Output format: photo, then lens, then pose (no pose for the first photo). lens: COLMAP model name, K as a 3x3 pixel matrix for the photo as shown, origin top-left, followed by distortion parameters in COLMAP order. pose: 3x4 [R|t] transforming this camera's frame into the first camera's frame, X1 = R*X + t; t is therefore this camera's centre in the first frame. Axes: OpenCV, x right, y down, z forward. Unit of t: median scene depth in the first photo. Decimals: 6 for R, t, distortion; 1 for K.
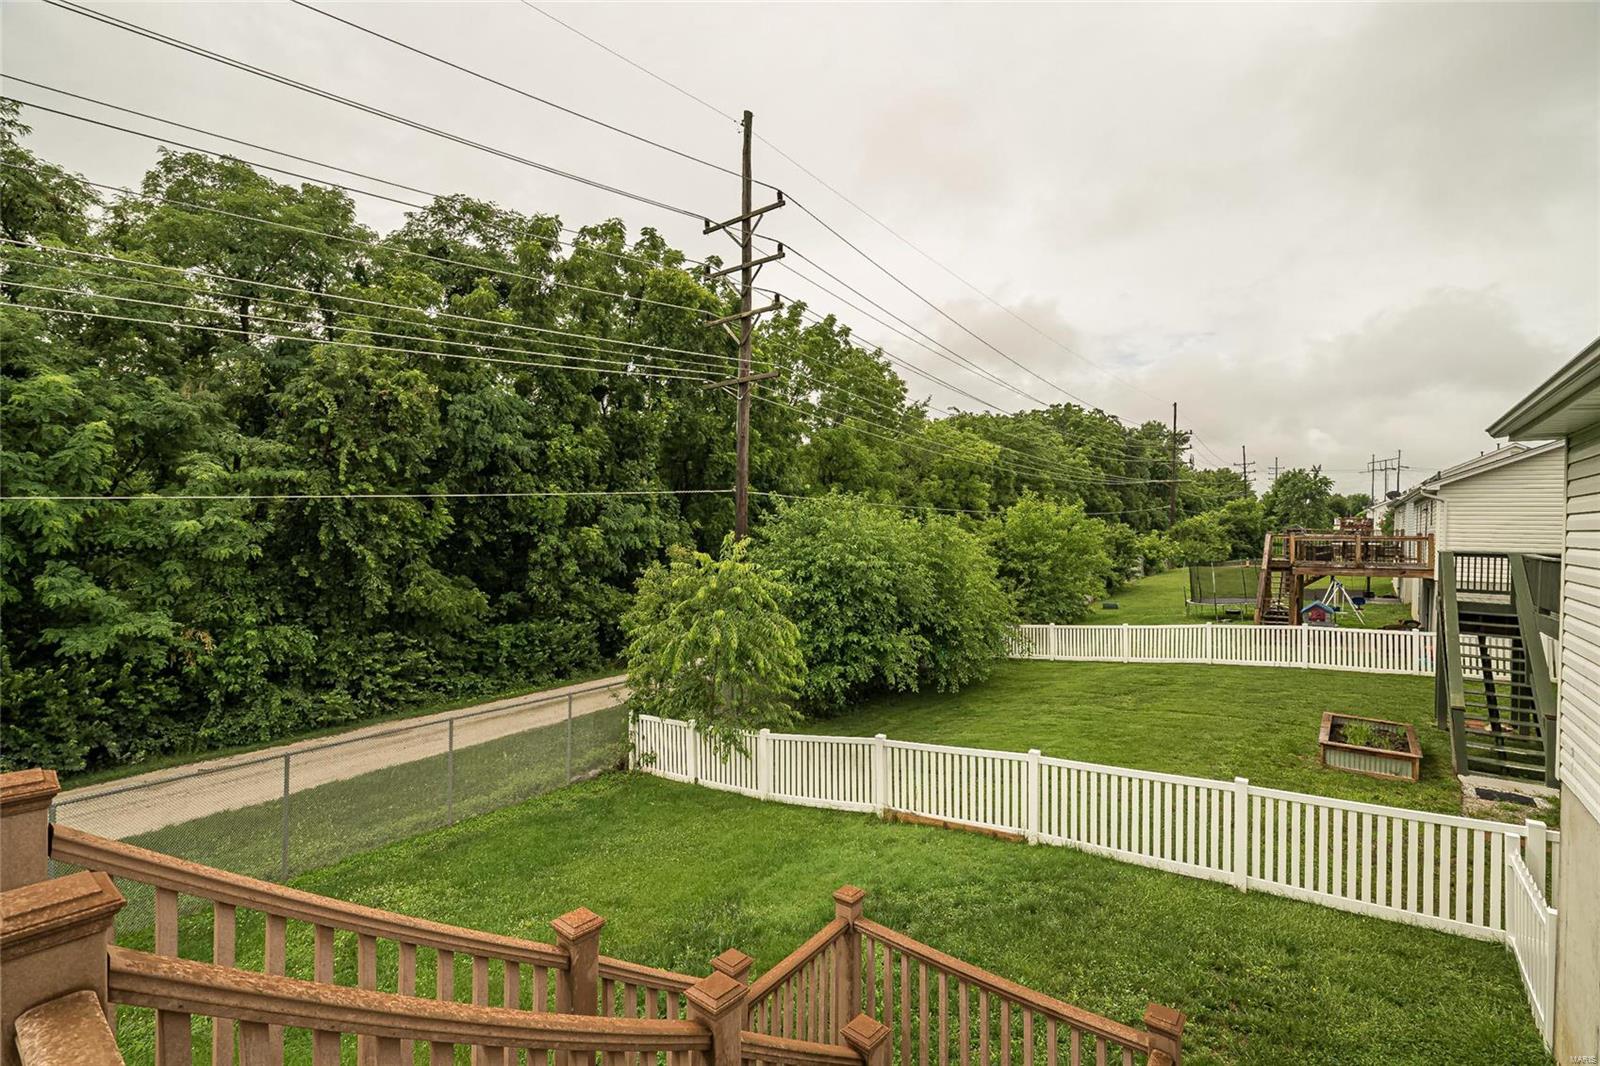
lens RADIAL K [[725.6, 0, 799.8], [0, 725.6, 511.4], [0, 0, 1]] dist [-0.001579, 0.004655]
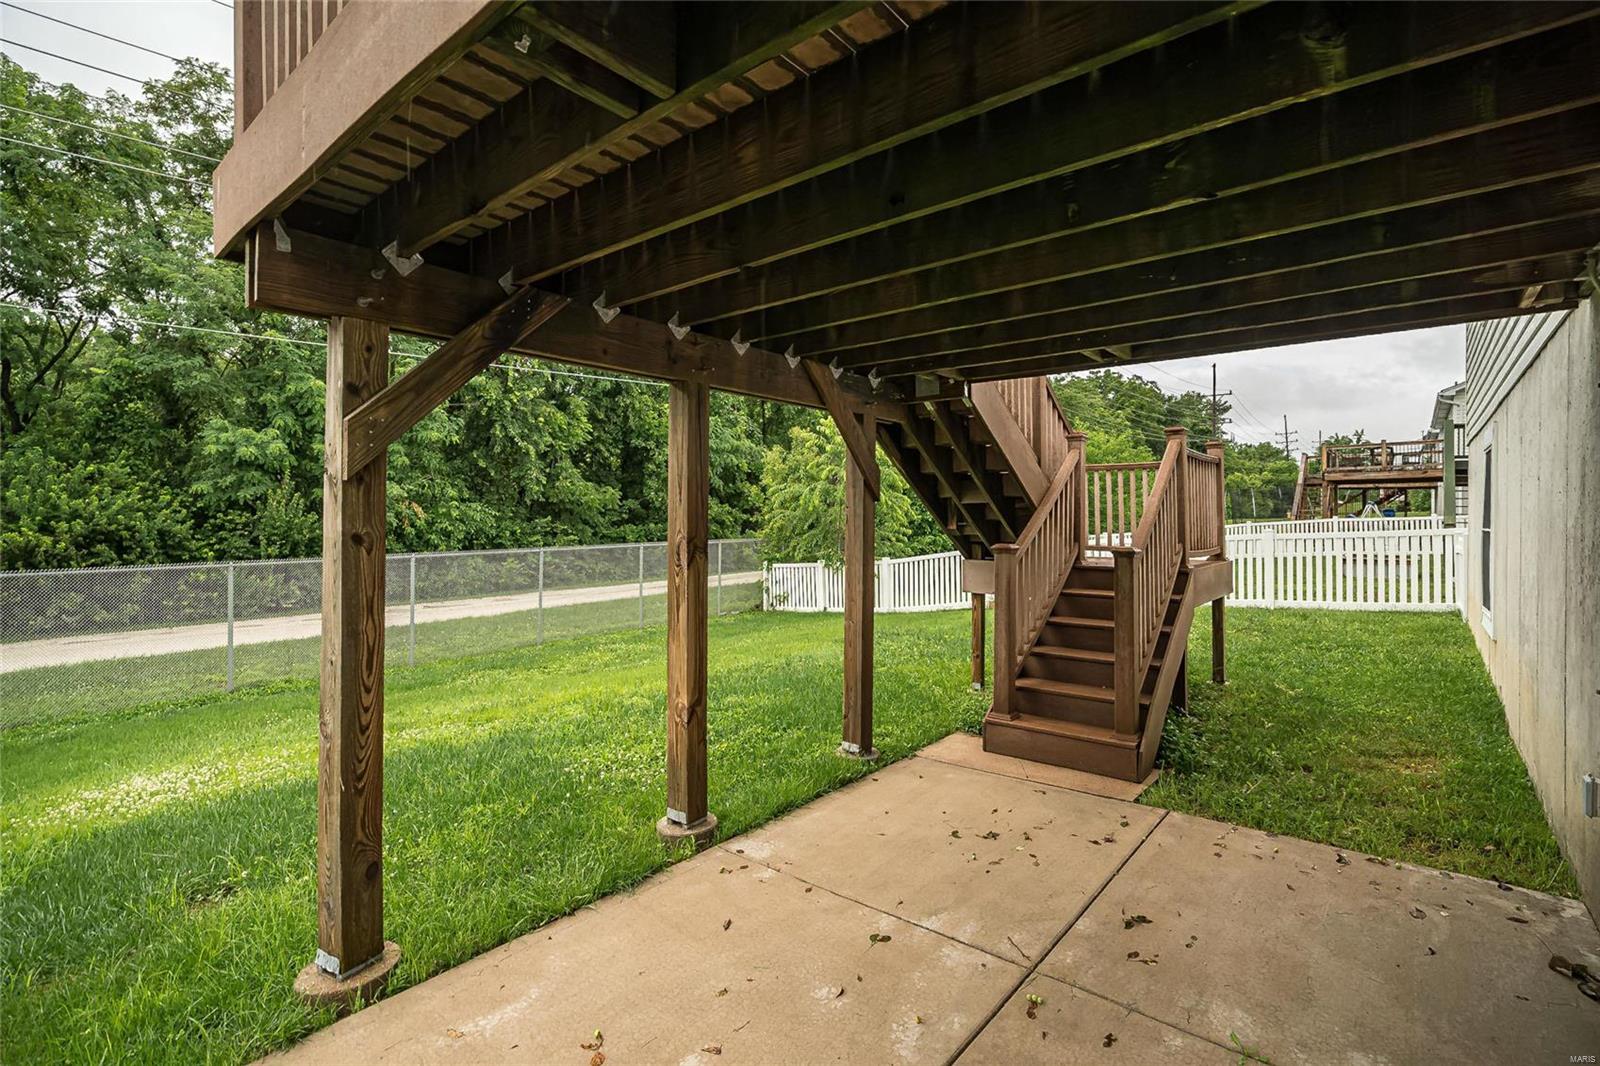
lens RADIAL K [[764.5, 0, 789.0], [0, 764.5, 513.7], [0, 0, 1]] dist [0.003050, -0.000789]
pose [[0.999471, -0.009528, -0.031105, -0.118754], [0.009158, 0.999886, -0.012021, 0.164232], [0.031216, 0.011730, 0.999444, -0.220703]]
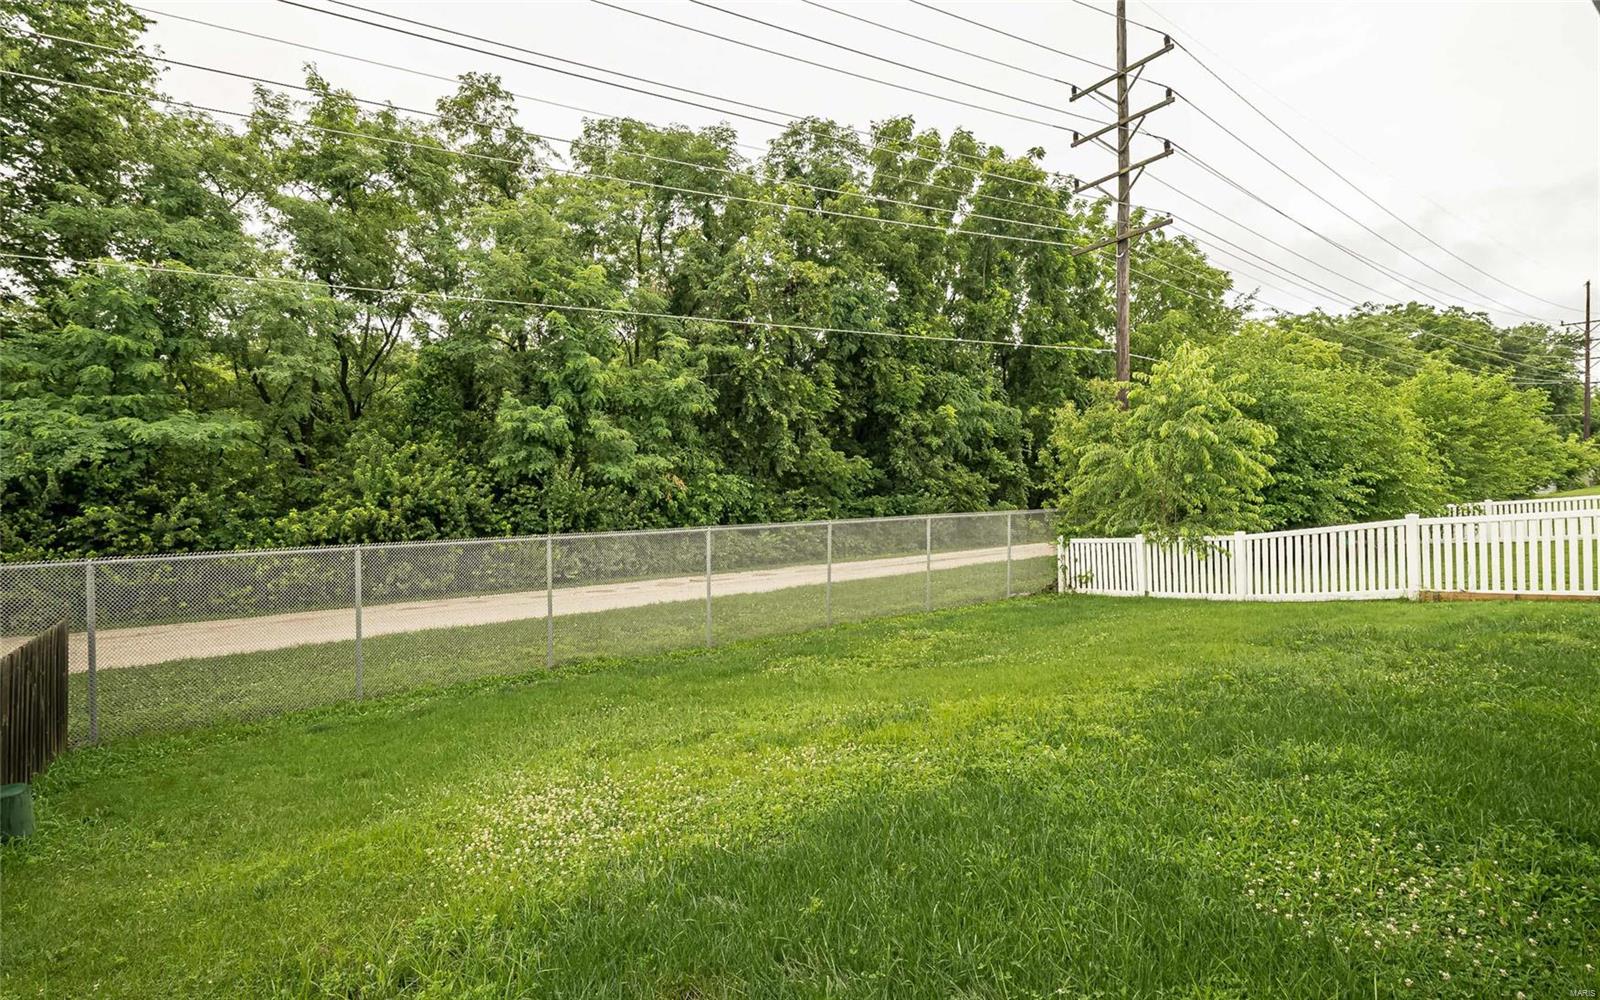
lens RADIAL K [[743.6, 0, 747.0], [0, 743.6, 495.8], [0, 0, 1]] dist [0.000571, 0.000238]
pose [[0.951002, -0.020200, -0.308524, -0.258060], [0.019424, 0.999796, -0.005588, 0.167247], [0.308574, -0.000678, 0.951200, -0.126143]]
